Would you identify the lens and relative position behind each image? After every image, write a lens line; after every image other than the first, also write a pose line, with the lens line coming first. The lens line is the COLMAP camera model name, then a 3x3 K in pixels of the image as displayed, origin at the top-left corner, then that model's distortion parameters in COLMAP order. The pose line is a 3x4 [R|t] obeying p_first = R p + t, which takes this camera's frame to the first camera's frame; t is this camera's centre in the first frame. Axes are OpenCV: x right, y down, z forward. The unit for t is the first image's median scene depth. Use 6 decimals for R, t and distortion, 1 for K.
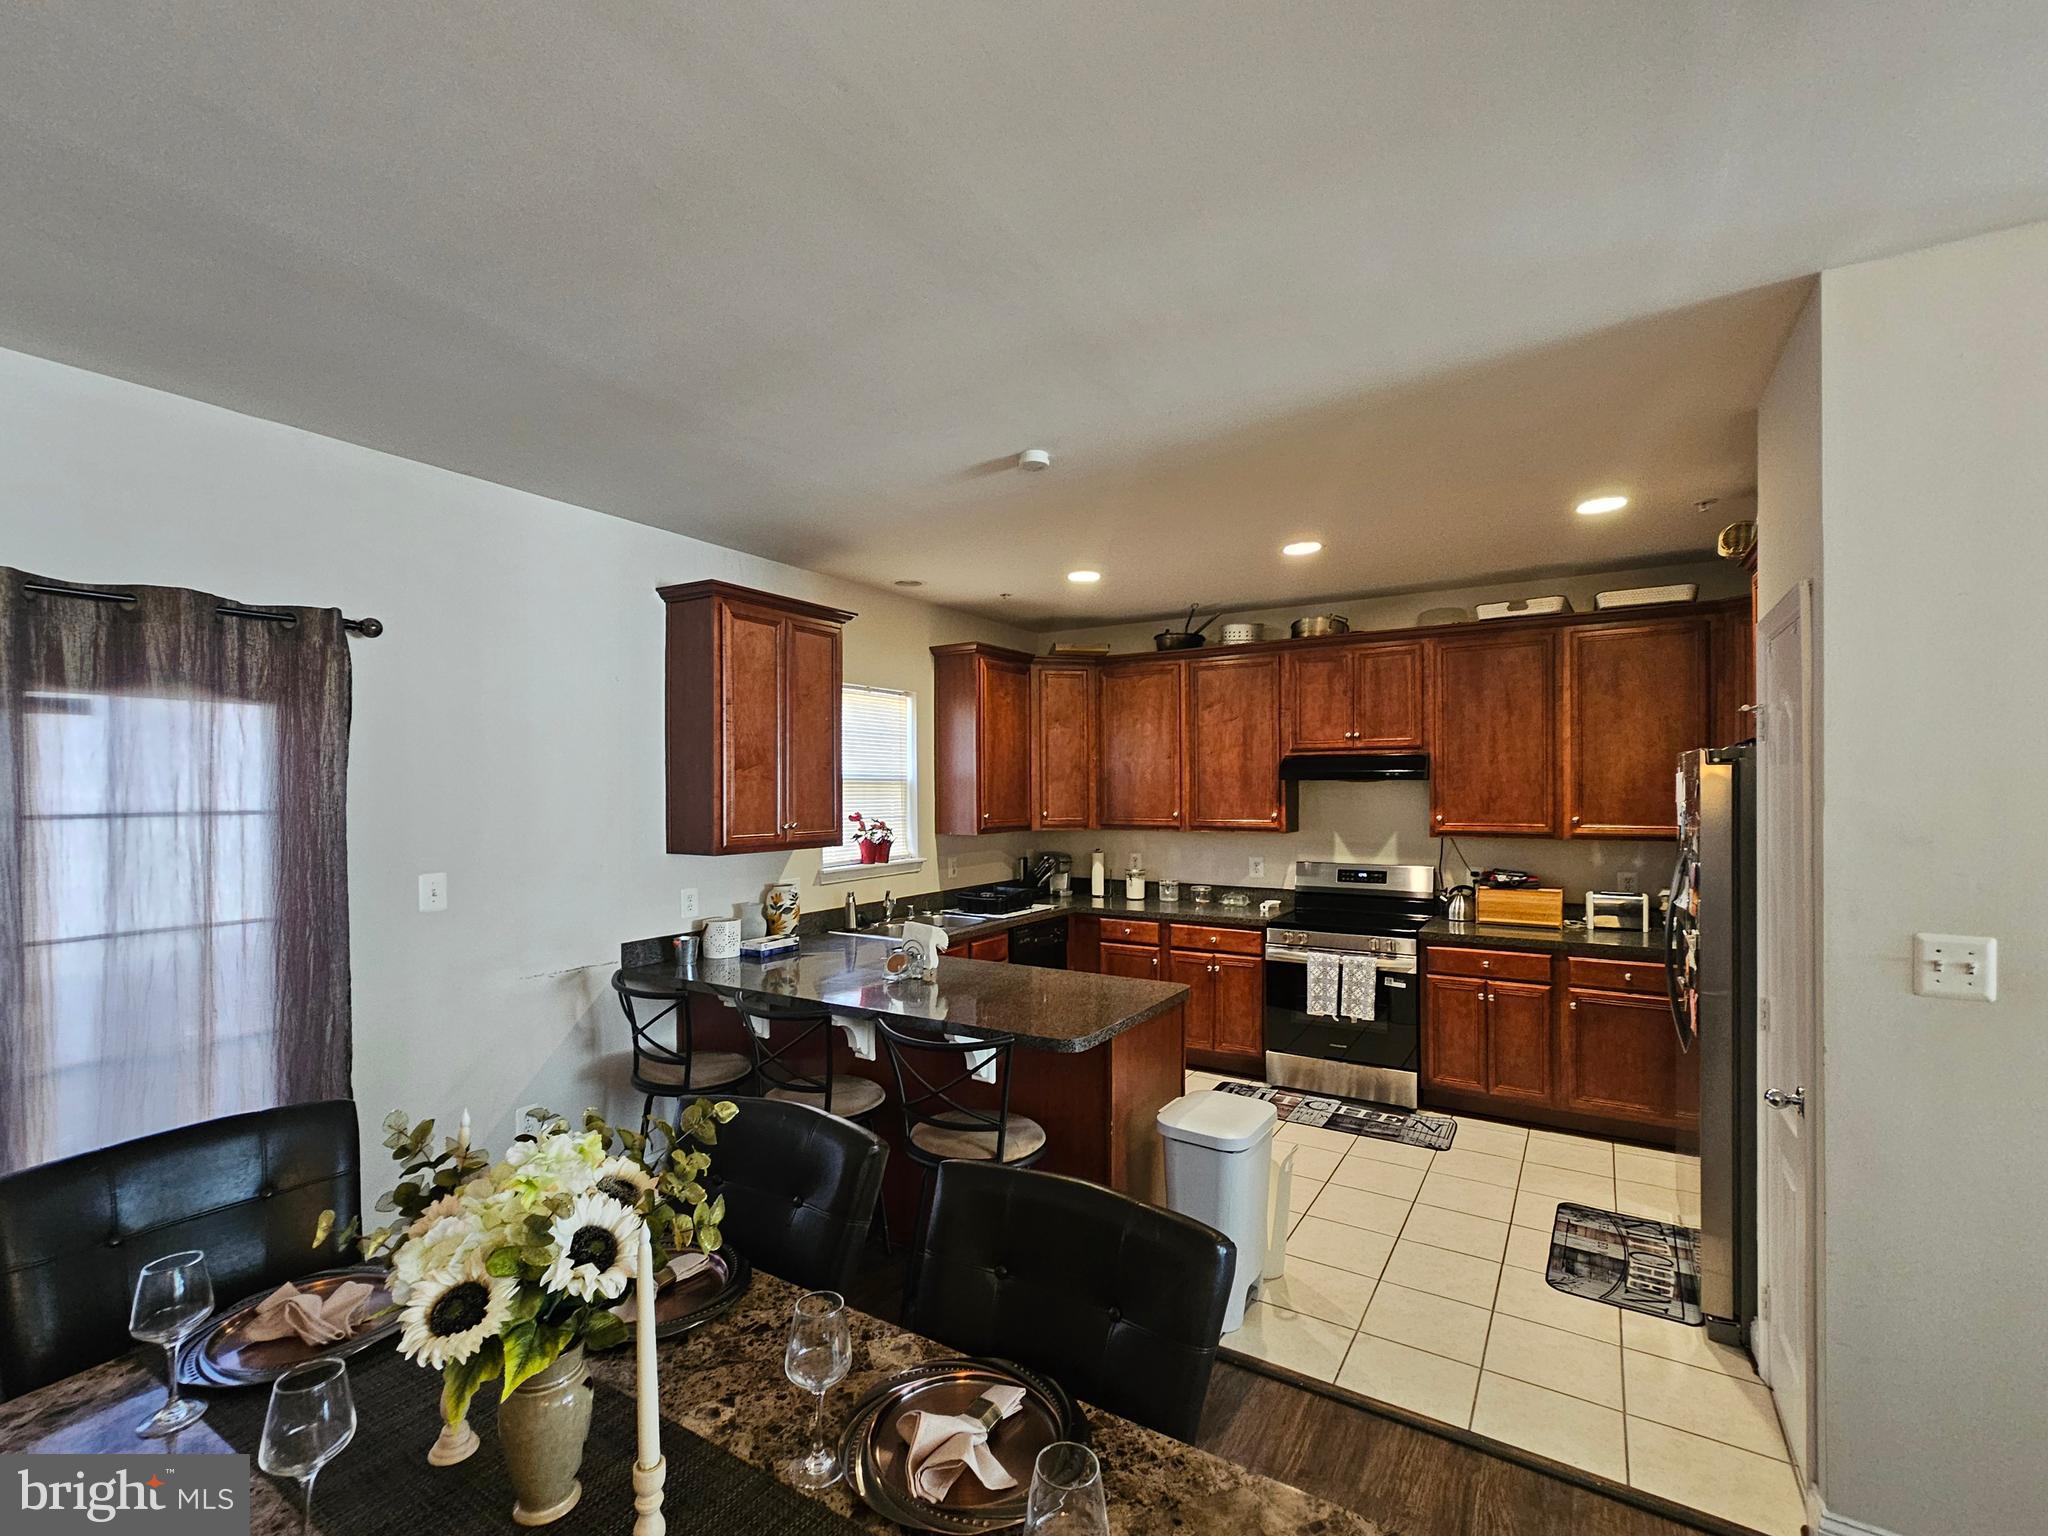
lens RADIAL K [[920.2, 0, 1013.9], [0, 920.2, 786.4], [0, 0, 1]] dist [-0.006973, 0.006079]
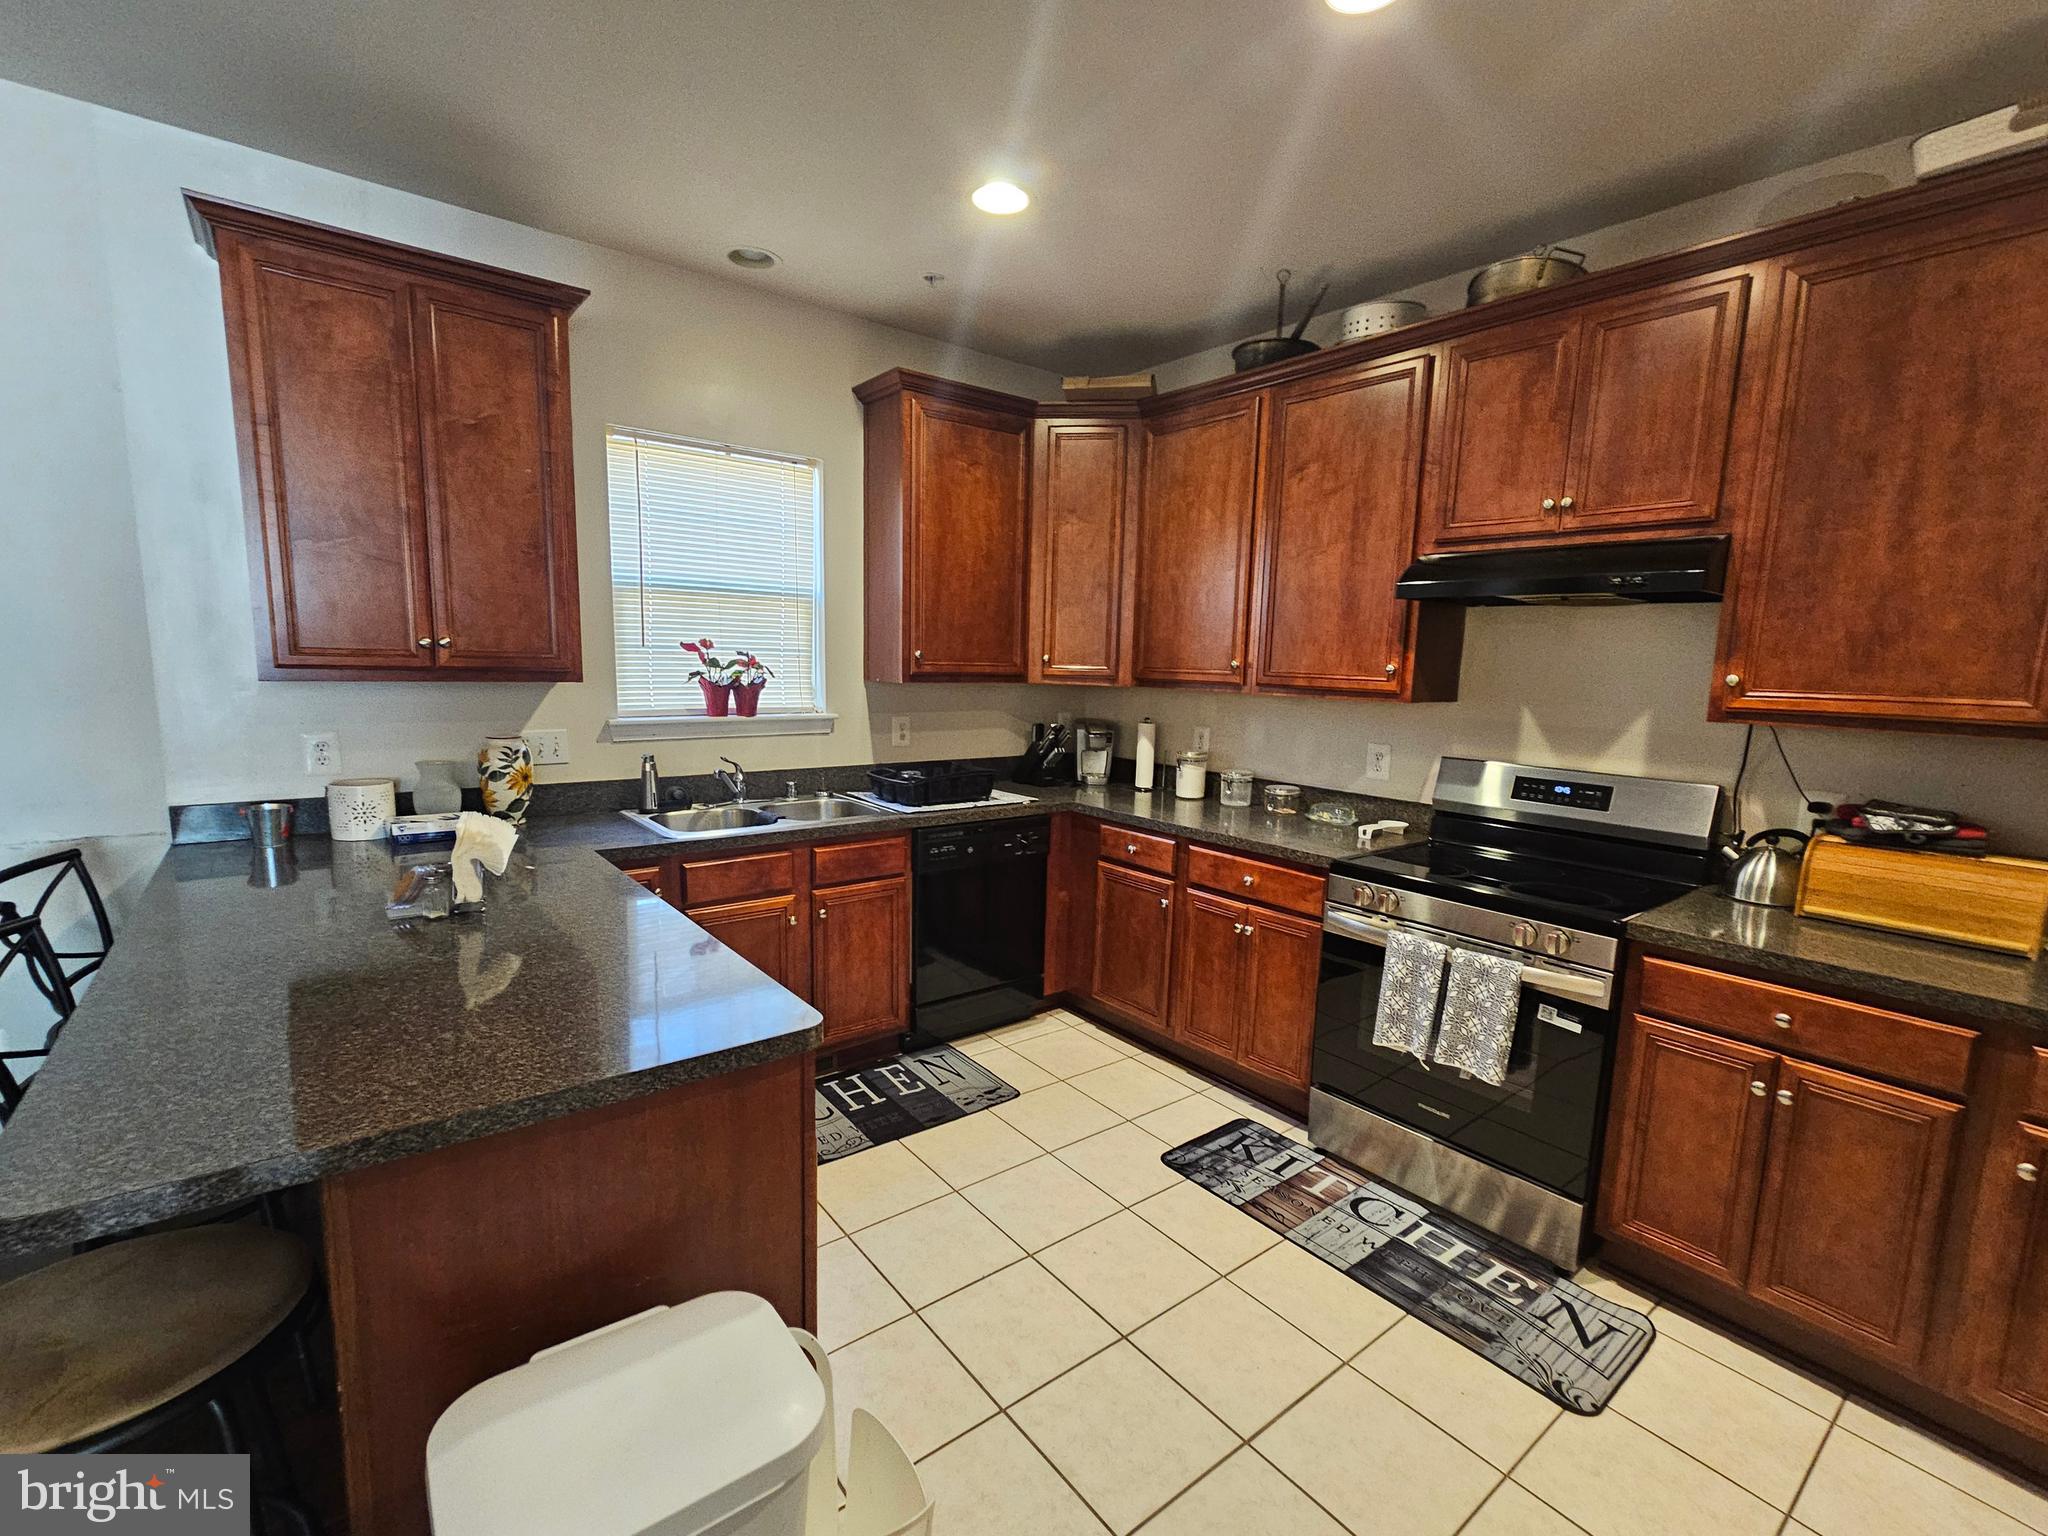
lens RADIAL K [[920.2, 0, 1016.5], [0, 920.2, 790.1], [0, 0, 1]] dist [-0.006973, 0.006079]
pose [[0.941684, 0.078606, -0.327187, 0.284010], [-0.030635, 0.988322, 0.149272, 0.031558], [0.335100, -0.130544, 0.933095, 0.454563]]
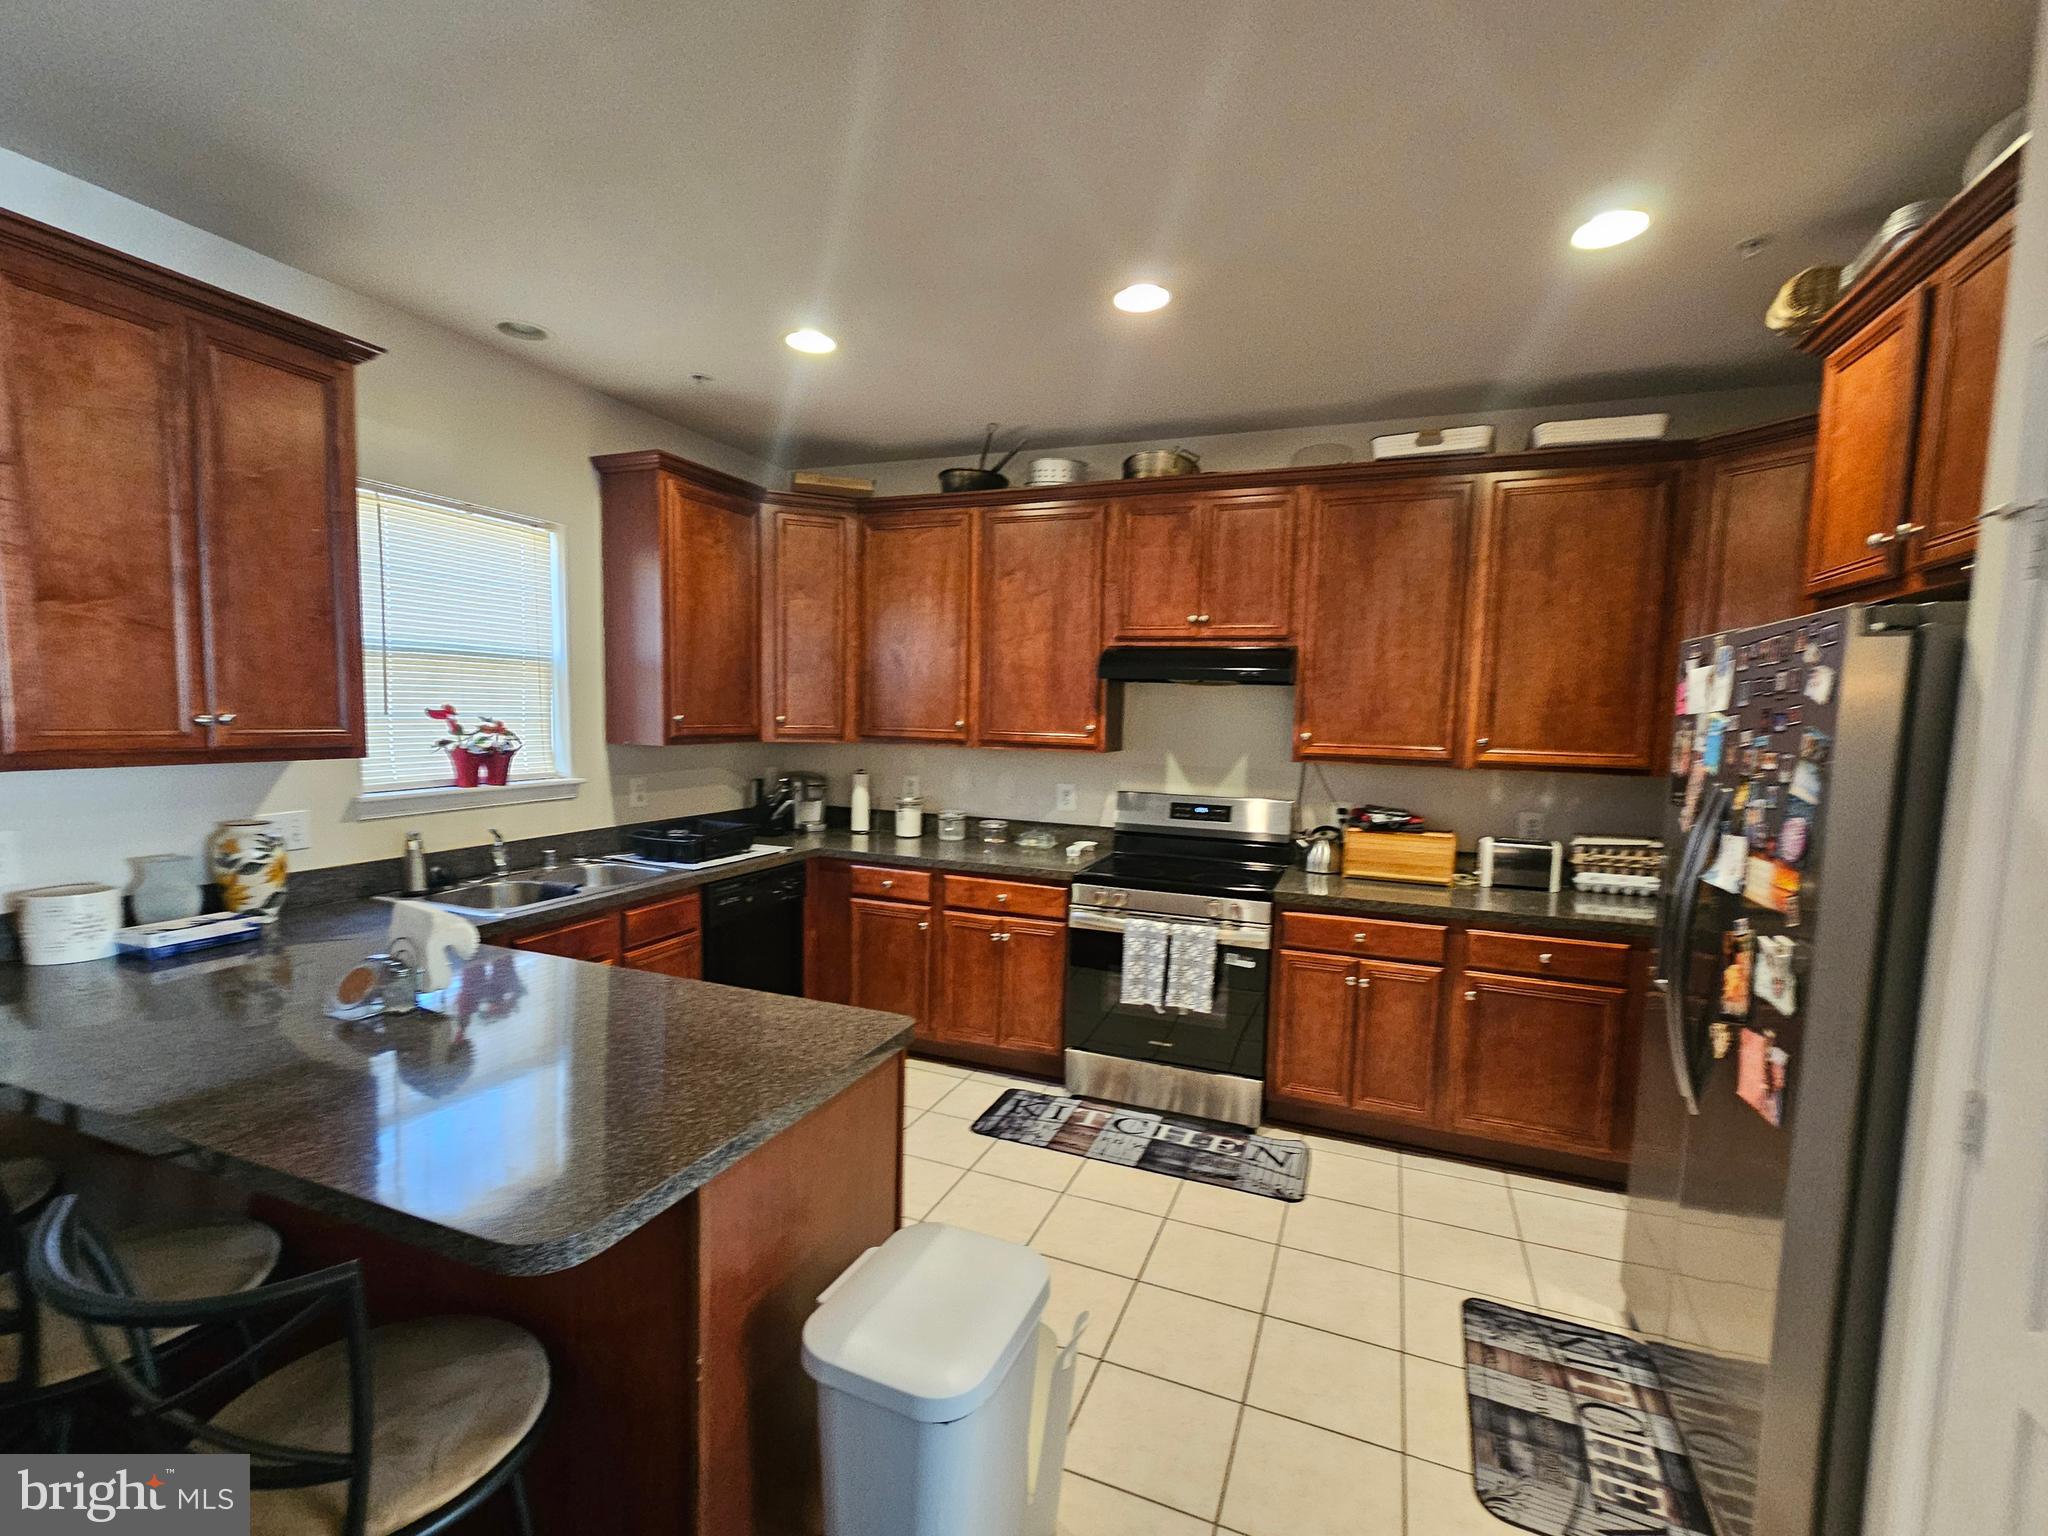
lens RADIAL K [[920.2, 0, 1022.7], [0, 920.2, 786.9], [0, 0, 1]] dist [-0.006973, 0.006079]
pose [[0.982630, 0.014043, 0.185044, 0.105451], [-0.030612, 0.995739, 0.086987, 0.017976], [-0.183034, -0.091141, 0.978873, 0.319187]]
